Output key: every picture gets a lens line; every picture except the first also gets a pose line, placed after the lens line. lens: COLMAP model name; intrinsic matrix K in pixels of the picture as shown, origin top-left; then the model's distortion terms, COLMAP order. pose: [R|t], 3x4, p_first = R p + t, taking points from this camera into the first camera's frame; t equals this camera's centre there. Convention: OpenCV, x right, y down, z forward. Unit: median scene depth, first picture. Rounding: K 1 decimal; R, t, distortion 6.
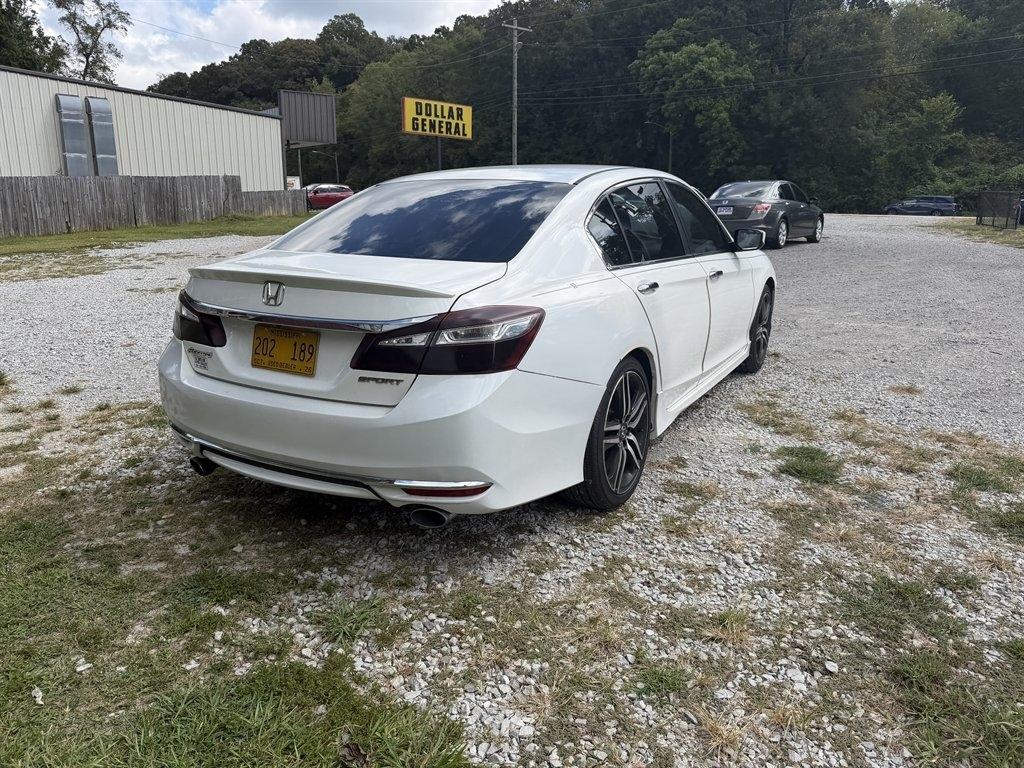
lens RADIAL K [[729.2, 0, 511.8], [0, 729.2, 374.7], [0, 0, 1]] dist [0.024451, -0.031213]
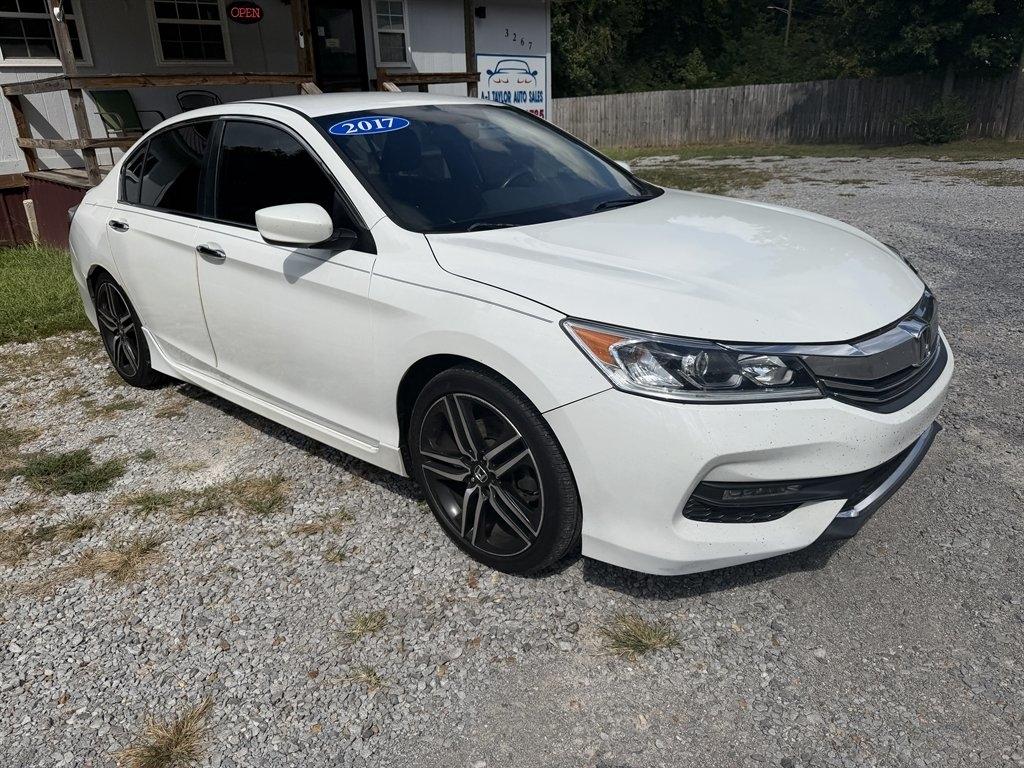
lens RADIAL K [[729.2, 0, 506.6], [0, 729.2, 384.0], [0, 0, 1]] dist [0.024451, -0.031213]
pose [[-0.229390, 0.353098, -0.907029, 0.137124], [-0.185670, 0.898892, 0.396887, -0.053921], [0.955462, 0.259450, -0.140637, 0.211083]]
